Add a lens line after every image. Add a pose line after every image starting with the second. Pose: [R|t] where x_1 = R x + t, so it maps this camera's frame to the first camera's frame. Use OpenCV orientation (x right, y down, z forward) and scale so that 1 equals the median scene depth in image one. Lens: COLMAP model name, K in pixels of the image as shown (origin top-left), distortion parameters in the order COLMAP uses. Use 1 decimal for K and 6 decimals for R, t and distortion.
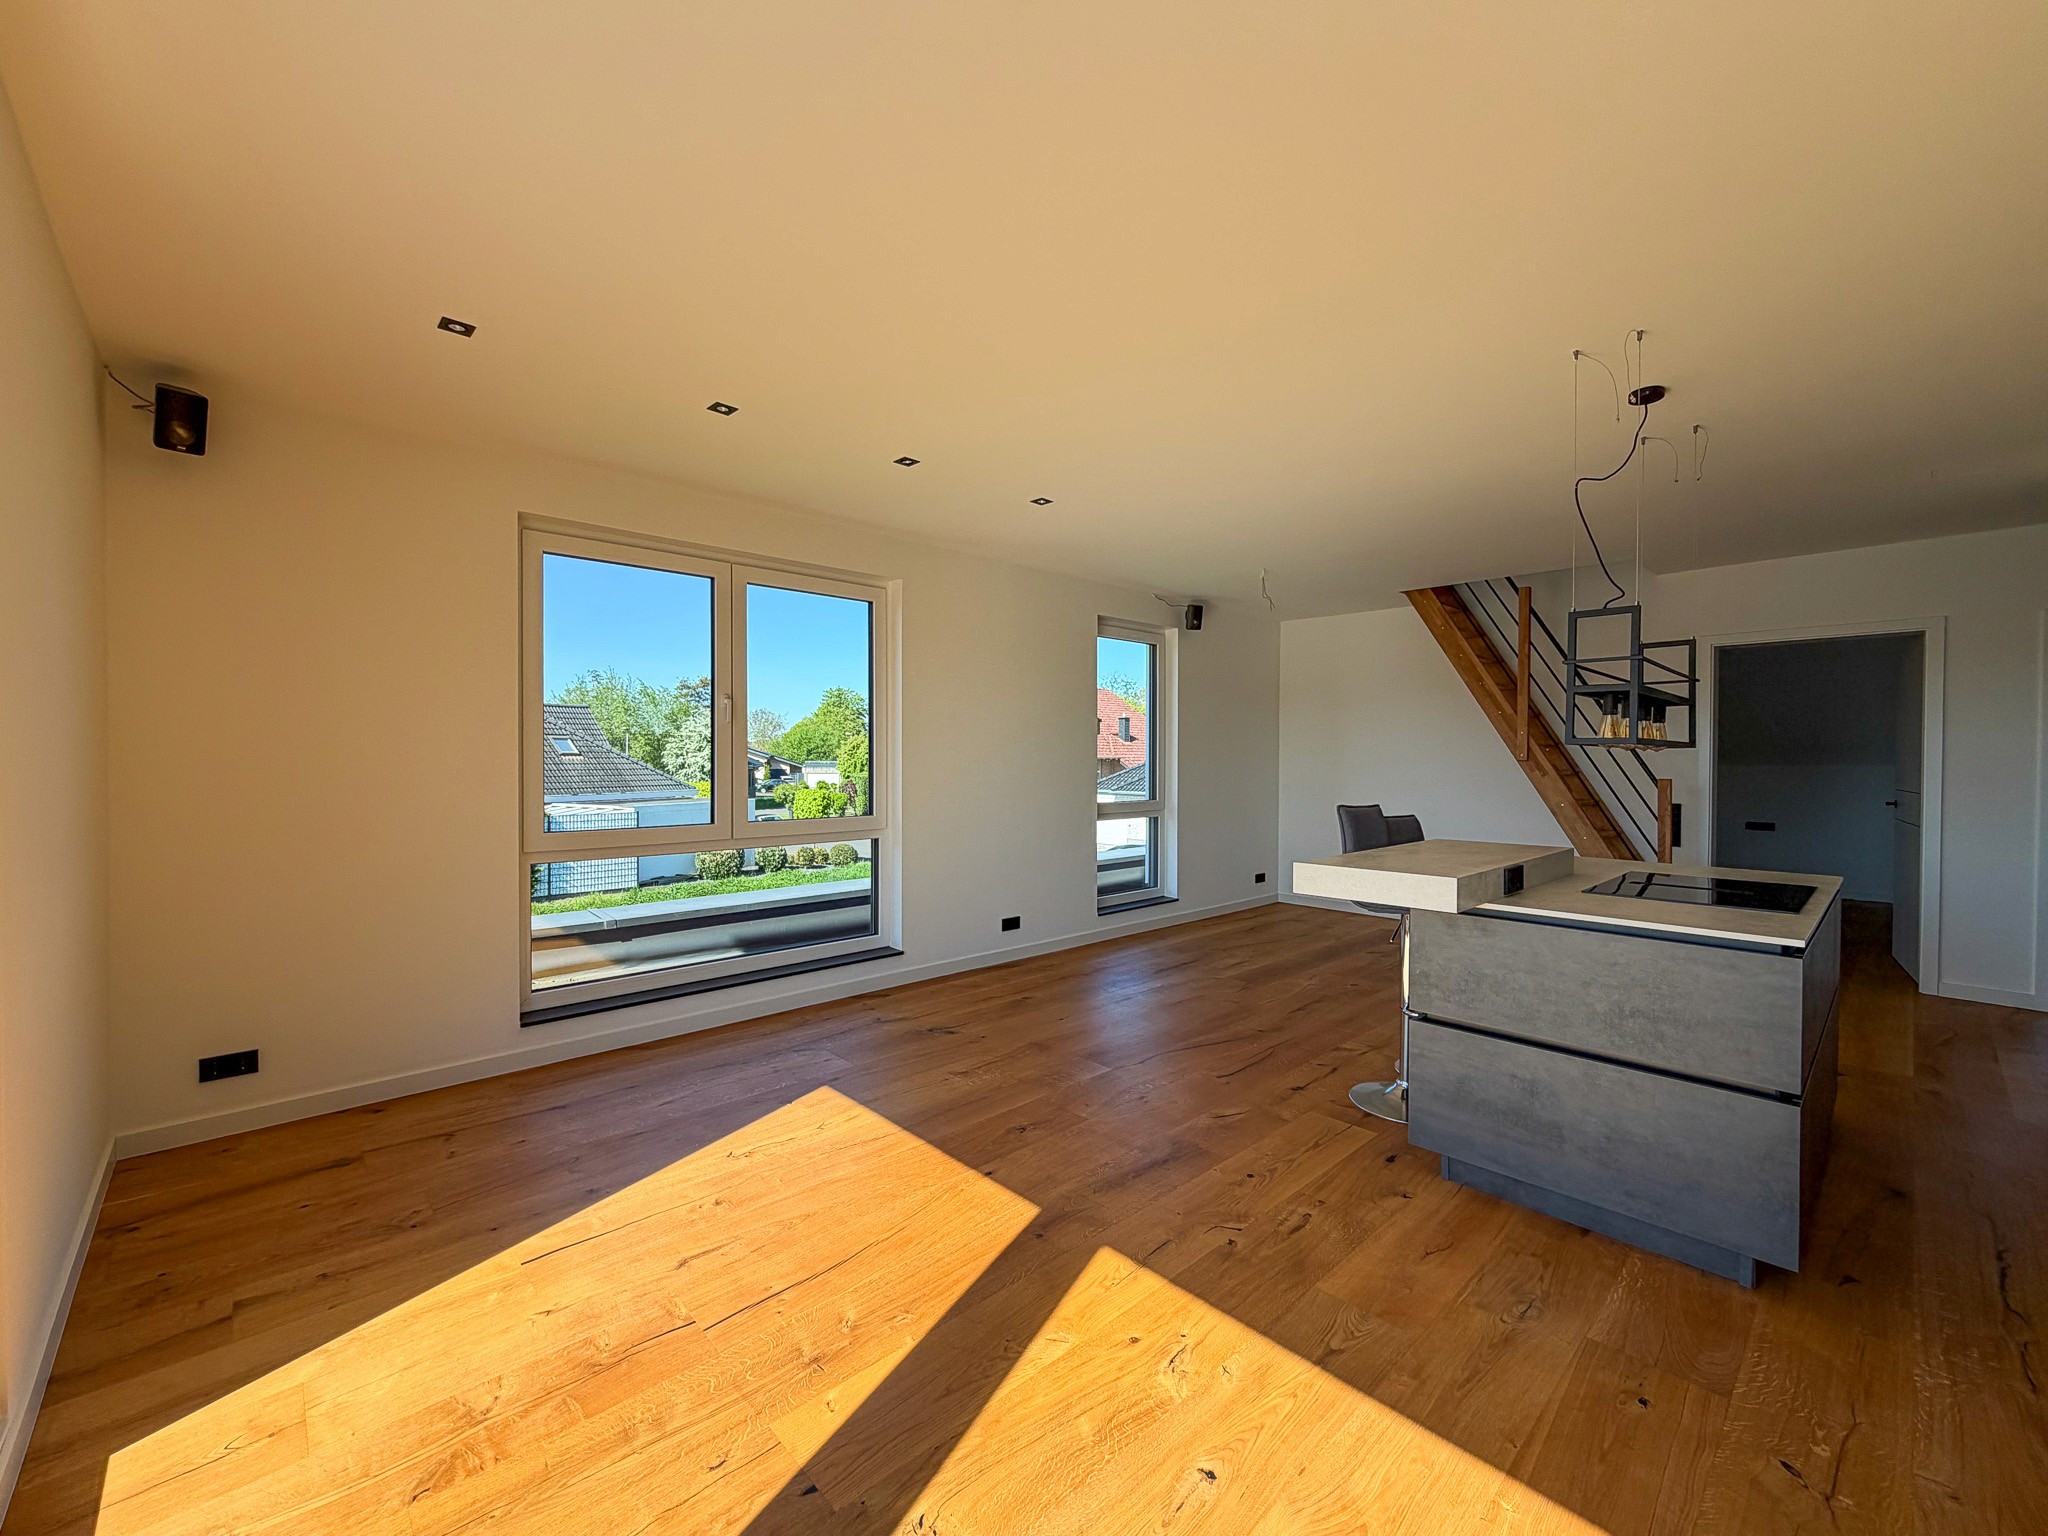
lens RADIAL K [[823.1, 0, 1021.6], [0, 823.1, 765.3], [0, 0, 1]] dist [0.001153, -0.000323]
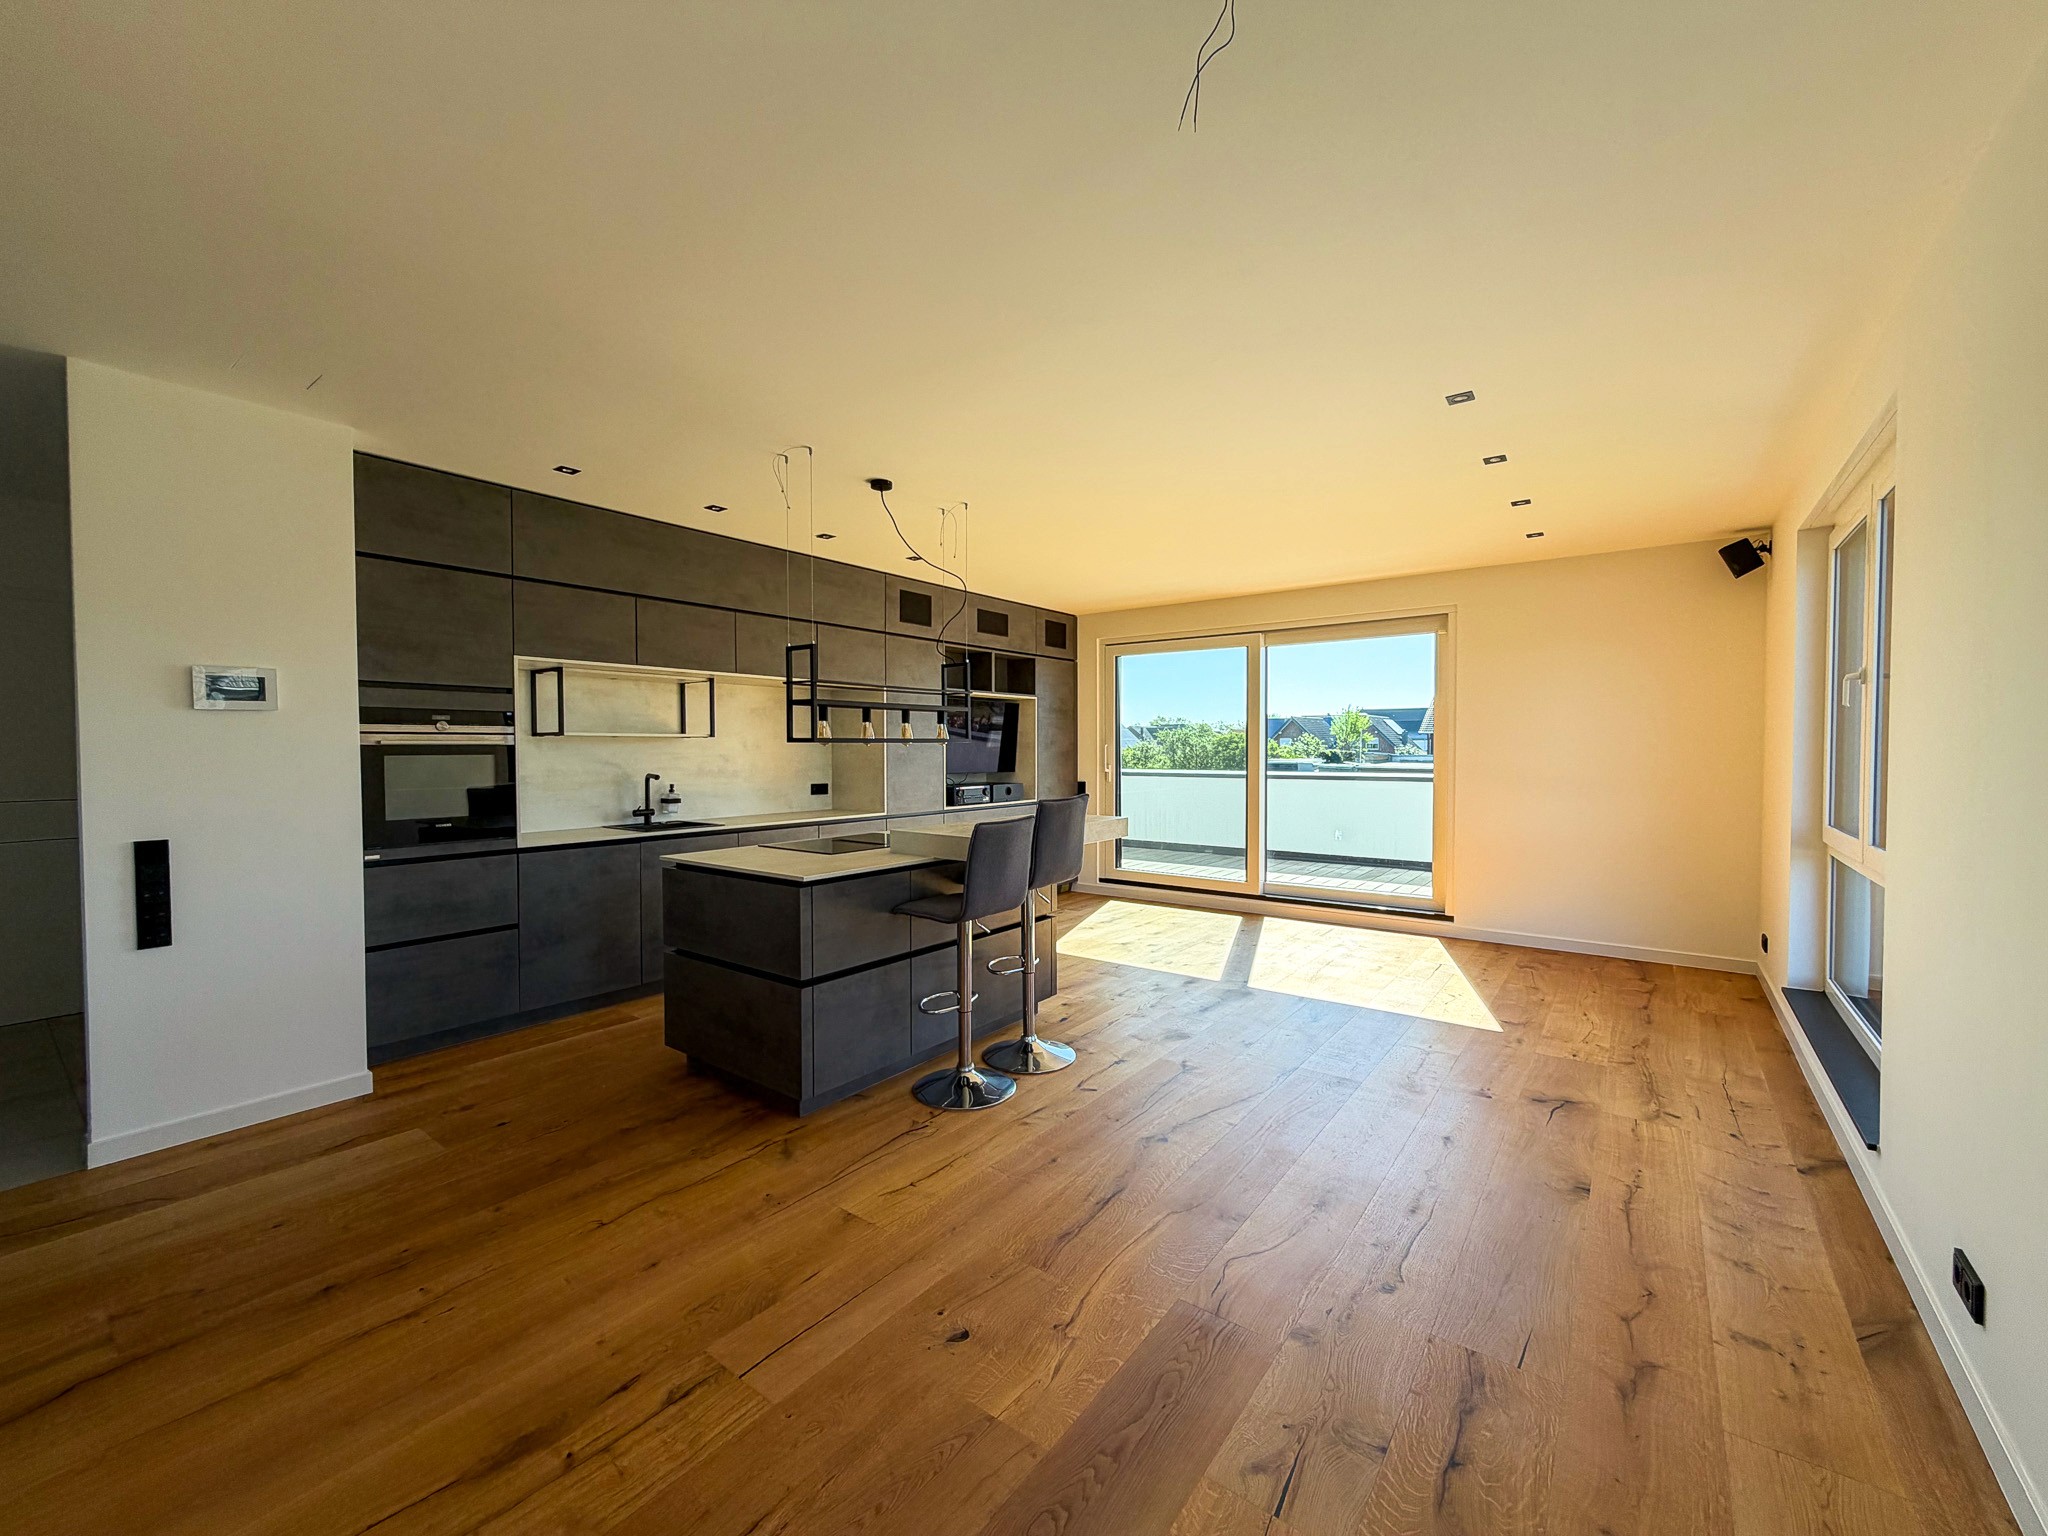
lens RADIAL K [[823.1, 0, 1021.6], [0, 823.1, 765.3], [0, 0, 1]] dist [0.001153, -0.000323]
pose [[-0.986901, 0.001453, -0.161321, 0.773757], [-0.003777, 0.999477, 0.032106, -0.030550], [0.161283, 0.032295, -0.986380, 2.461599]]
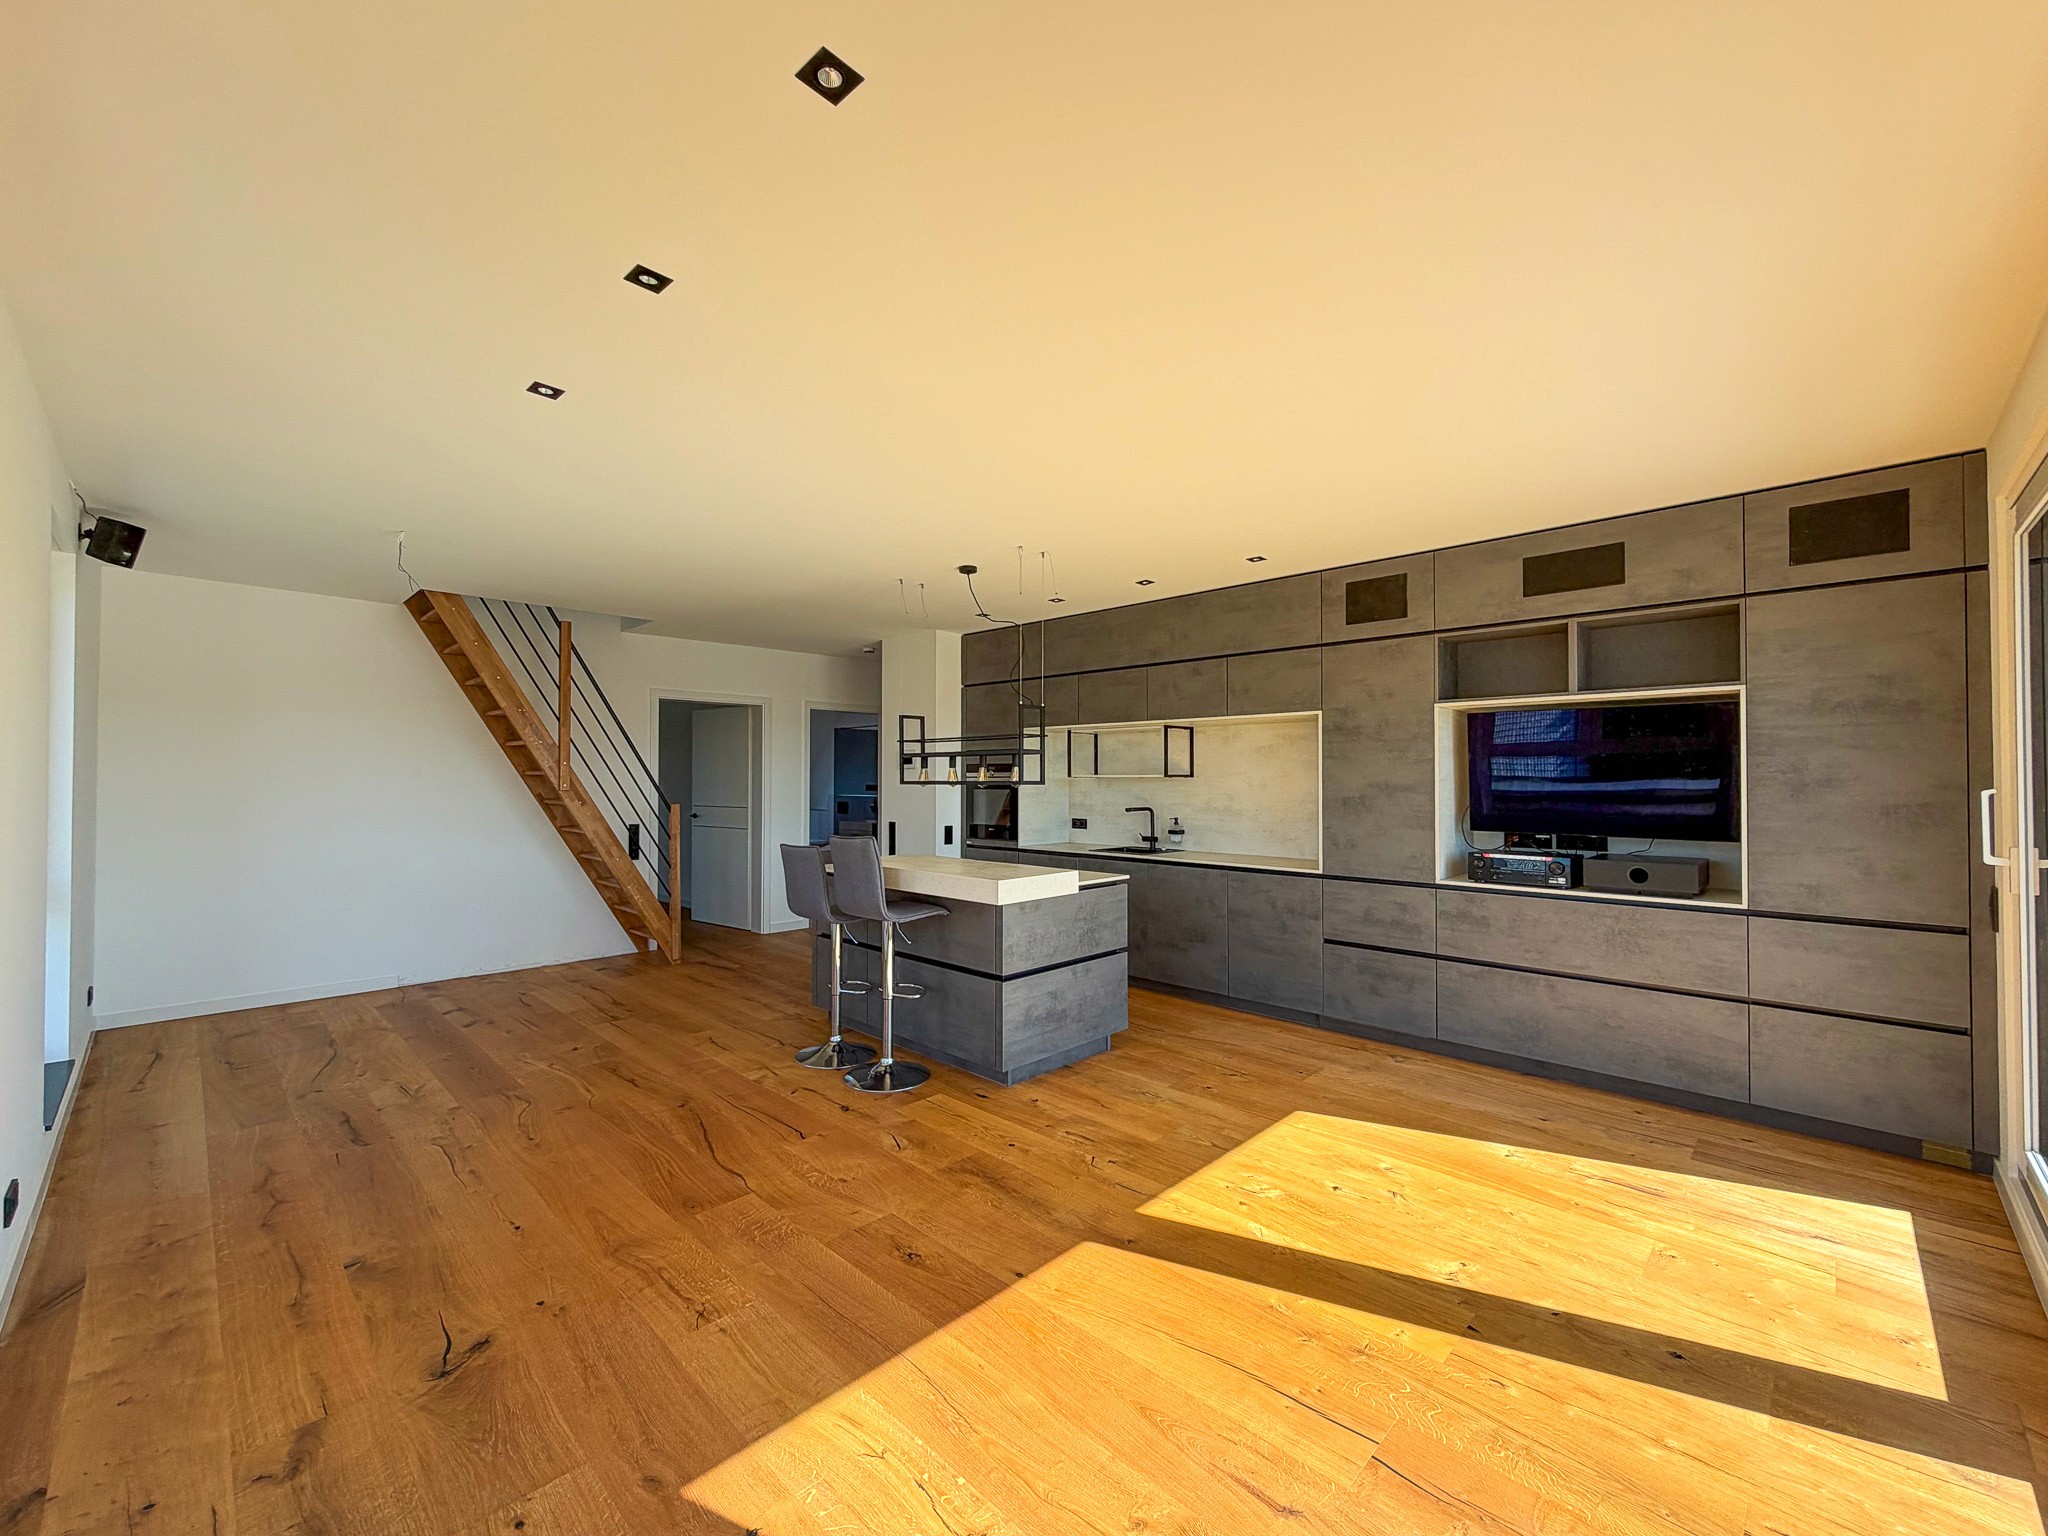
lens RADIAL K [[823.1, 0, 1021.6], [0, 823.1, 765.3], [0, 0, 1]] dist [0.001153, -0.000323]
pose [[-0.038296, 0.013148, 0.999180, -0.894702], [0.009690, 0.999871, -0.012785, -0.039102], [-0.999219, 0.009192, -0.038419, 0.986046]]
